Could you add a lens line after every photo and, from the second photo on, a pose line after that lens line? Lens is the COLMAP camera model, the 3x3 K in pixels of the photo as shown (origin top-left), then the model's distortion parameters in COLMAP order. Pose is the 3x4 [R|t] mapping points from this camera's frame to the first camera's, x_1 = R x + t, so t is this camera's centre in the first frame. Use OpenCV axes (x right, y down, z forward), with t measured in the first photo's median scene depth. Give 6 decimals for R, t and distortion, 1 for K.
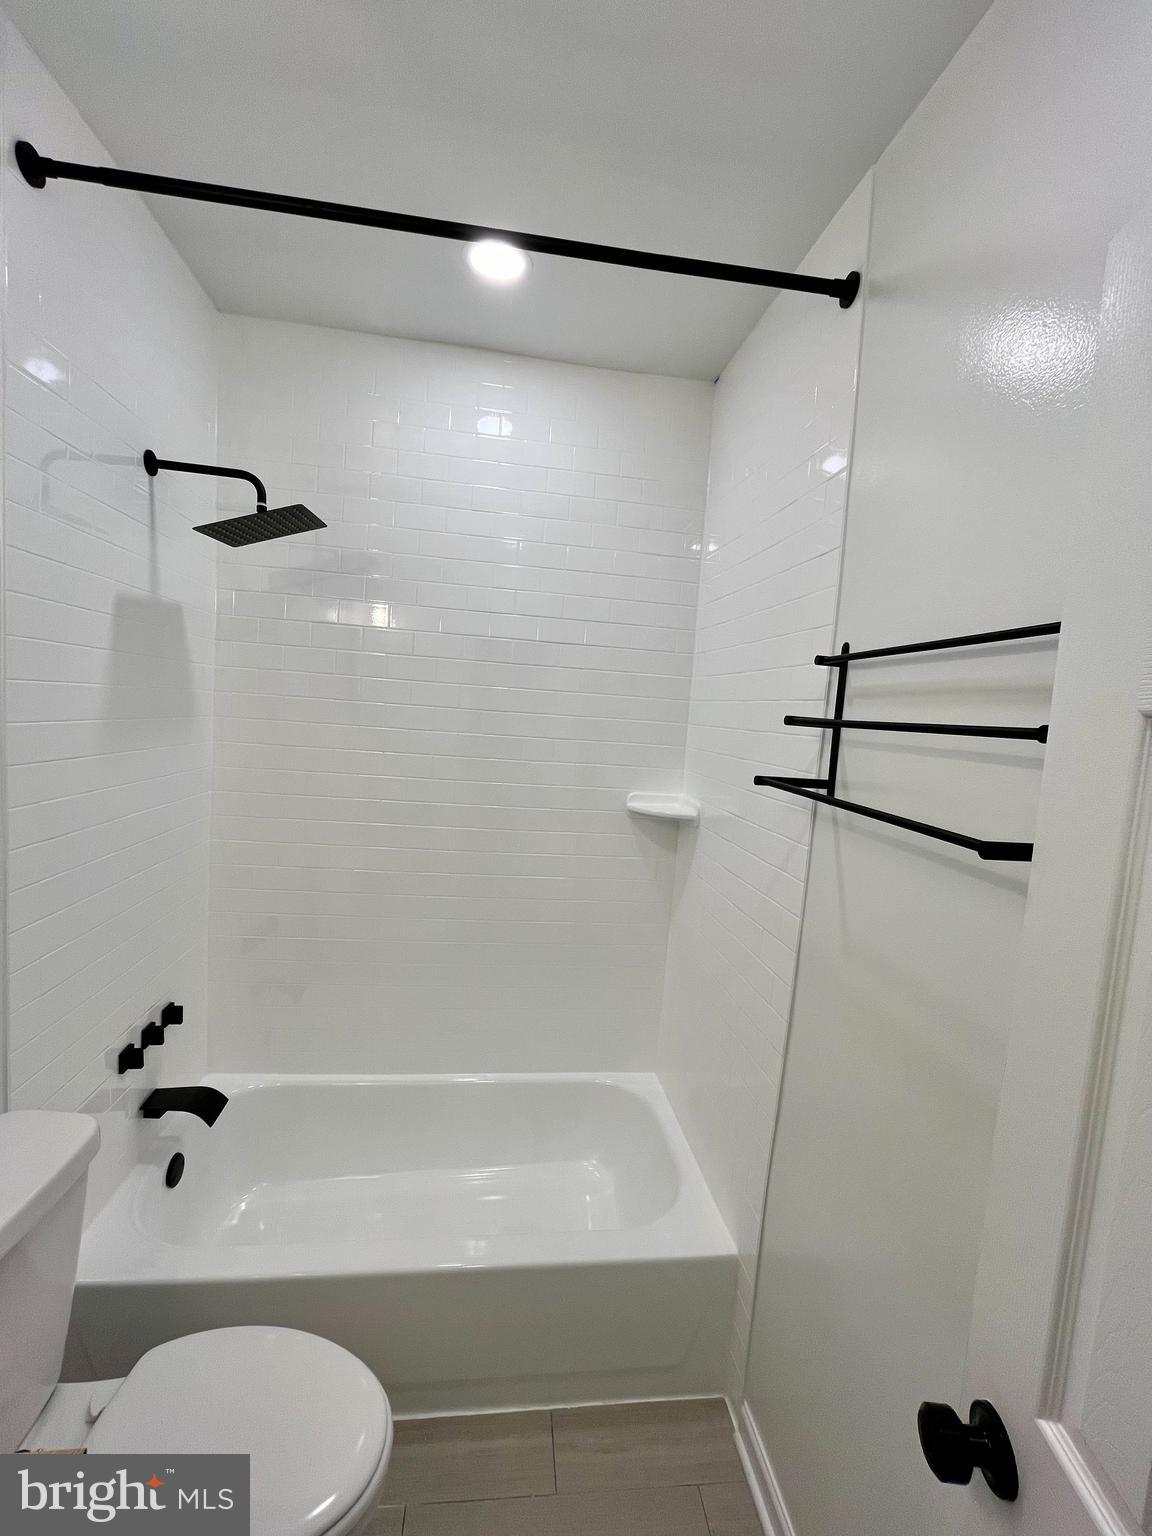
lens RADIAL K [[624.4, 0, 572.1], [0, 624.4, 762.9], [0, 0, 1]] dist [-0.004598, 0.000680]
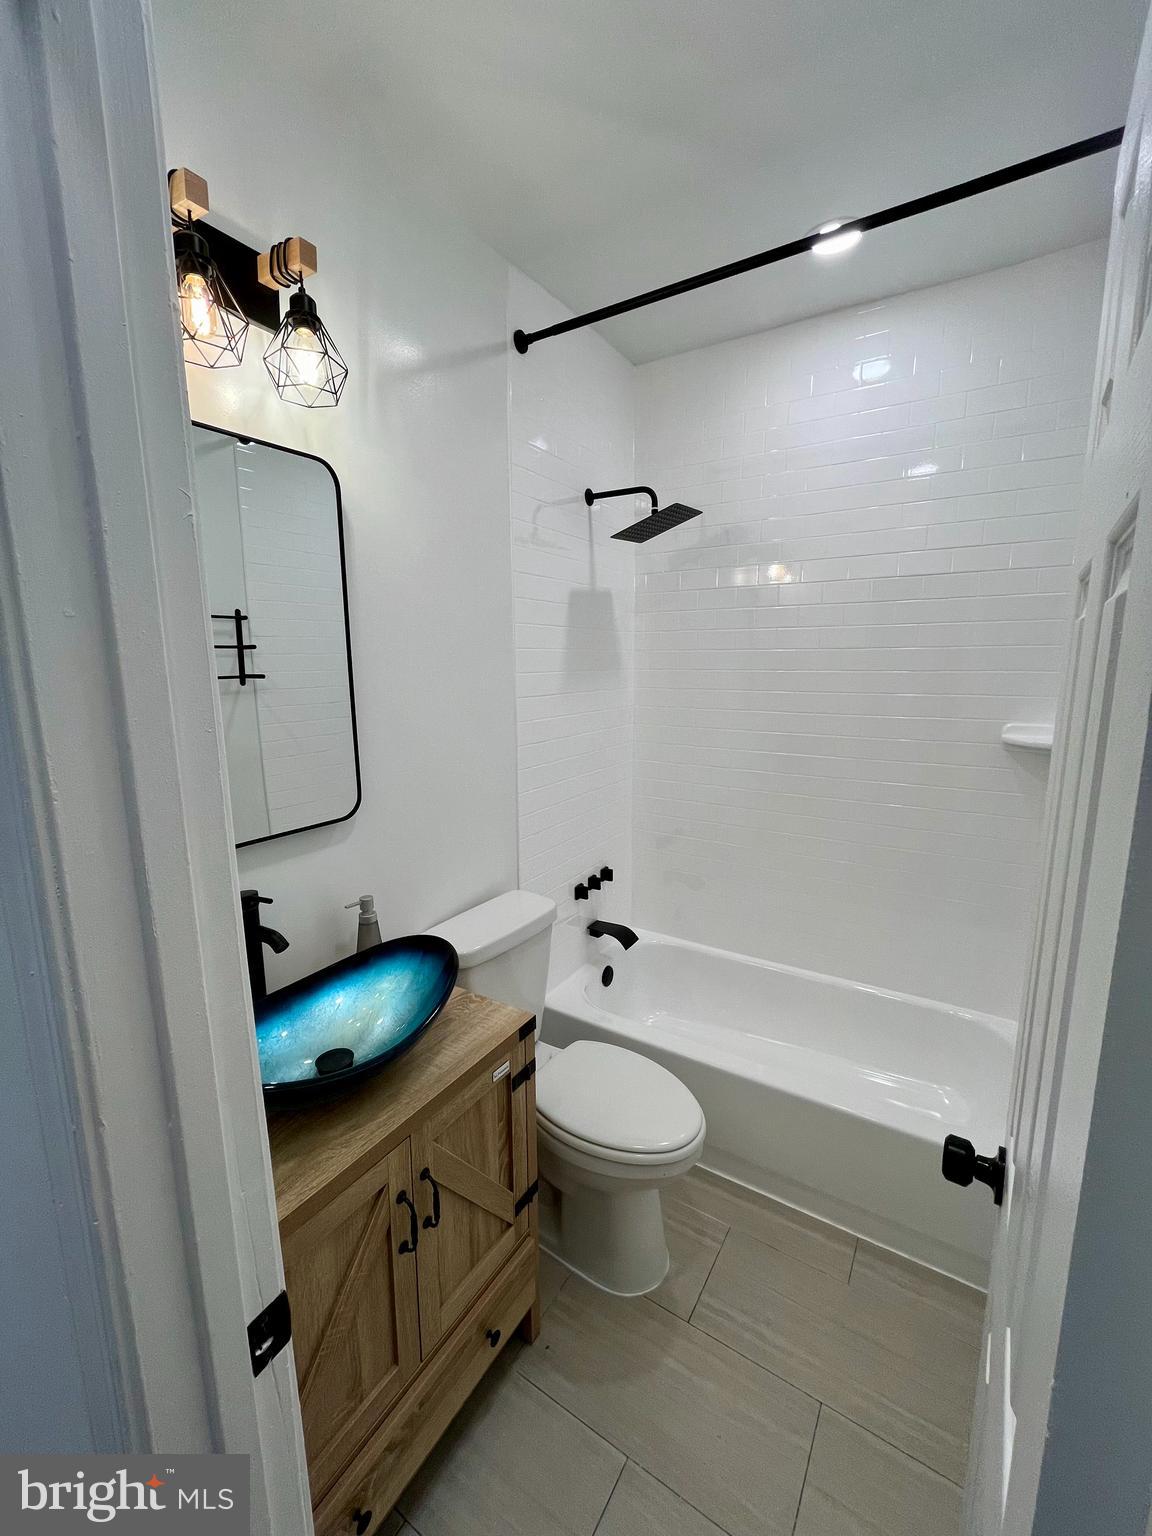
lens RADIAL K [[624.4, 0, 571.1], [0, 624.4, 759.9], [0, 0, 1]] dist [-0.004598, 0.000680]
pose [[0.770002, 0.029012, -0.637382, 0.238473], [0.006899, 0.998529, 0.053785, 0.058485], [0.638004, -0.045812, 0.768669, -0.184699]]
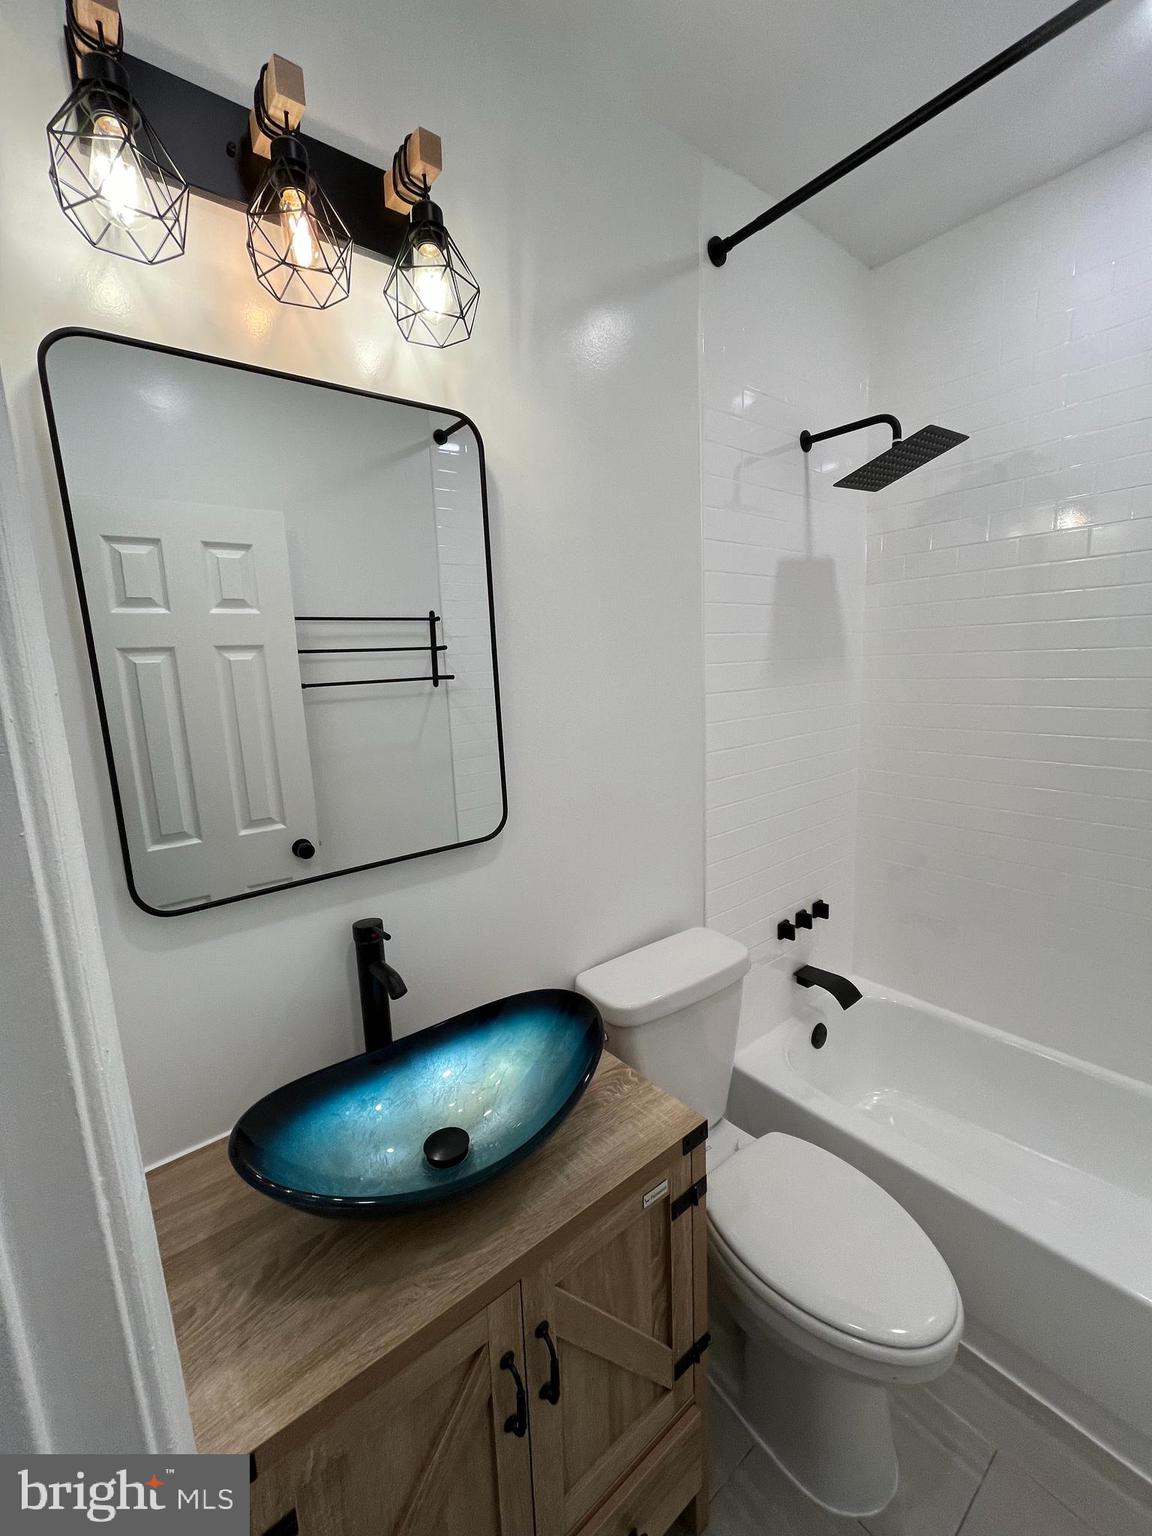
lens RADIAL K [[624.4, 0, 570.6], [0, 624.4, 763.2], [0, 0, 1]] dist [-0.004598, 0.000680]
pose [[0.517018, 0.046684, -0.854701, 0.125315], [0.008458, 0.998184, 0.059637, 0.052138], [0.855933, -0.038063, 0.515684, -0.015909]]
